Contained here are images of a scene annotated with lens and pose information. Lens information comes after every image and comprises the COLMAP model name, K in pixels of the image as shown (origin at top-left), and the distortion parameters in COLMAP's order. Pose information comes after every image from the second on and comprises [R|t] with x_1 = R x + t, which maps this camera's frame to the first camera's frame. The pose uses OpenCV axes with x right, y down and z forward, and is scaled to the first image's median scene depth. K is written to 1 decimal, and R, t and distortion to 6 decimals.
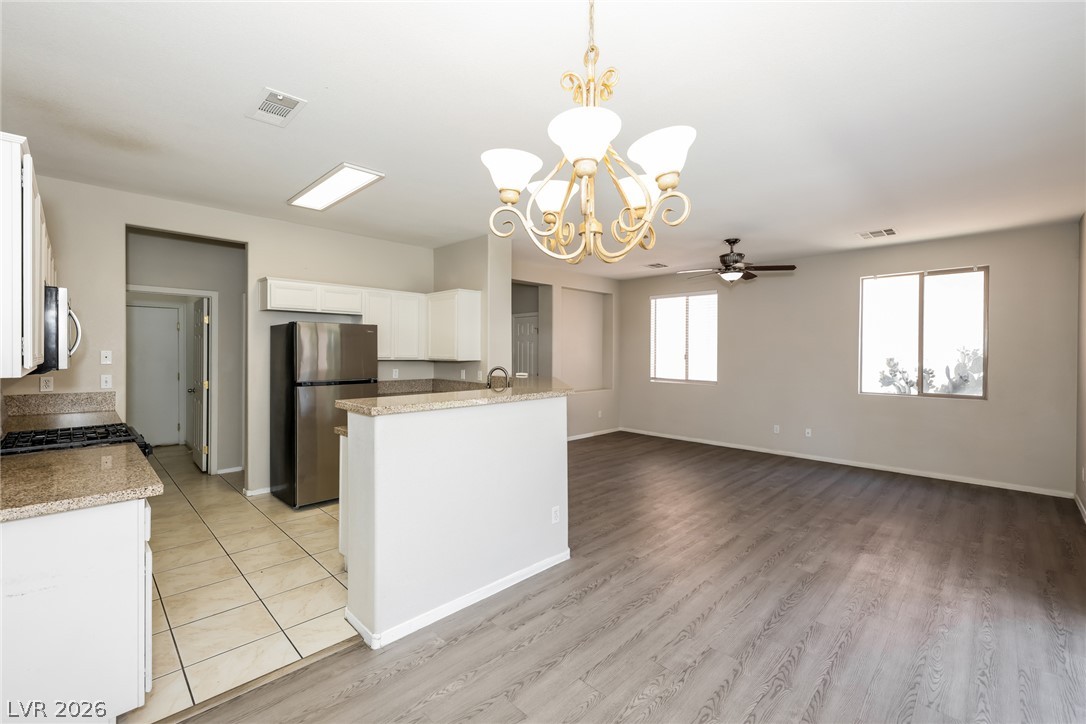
lens RADIAL K [[457.3, 0, 523.1], [0, 457.3, 351.8], [0, 0, 1]] dist [0.003595, 0.000767]
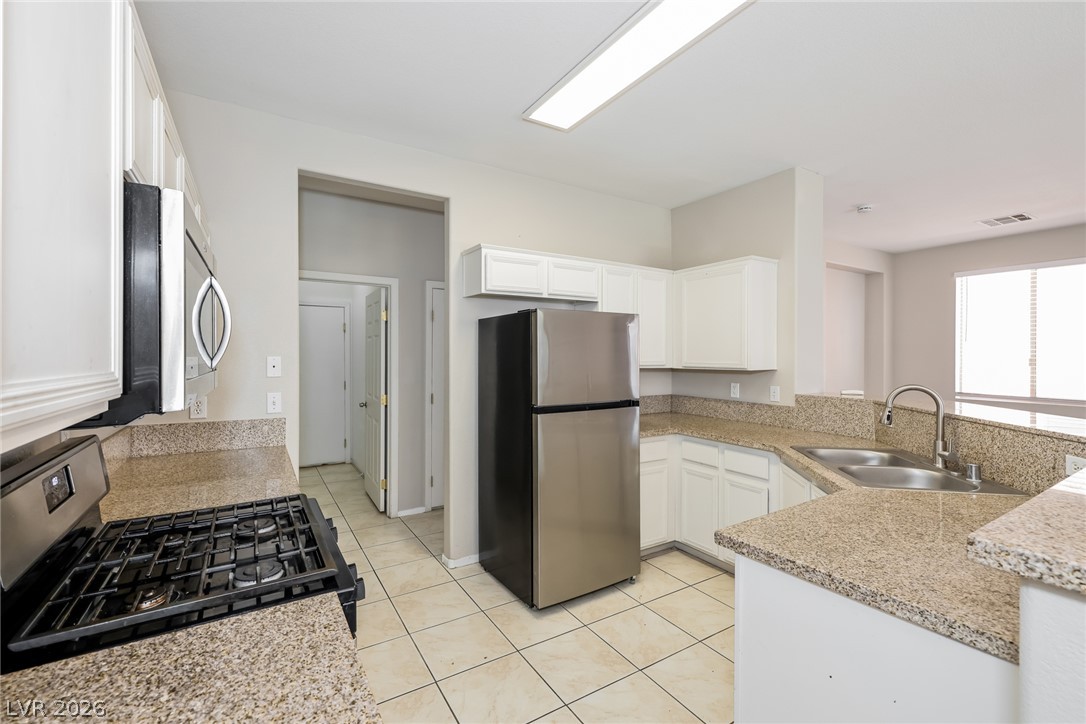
lens RADIAL K [[465.6, 0, 542.5], [0, 465.6, 354.6], [0, 0, 1]] dist [0.010183, 0.000179]
pose [[0.976989, -0.003918, -0.213254, -0.305676], [0.003756, 0.999992, -0.001164, -0.002740], [0.213257, 0.000336, 0.976996, 0.335601]]
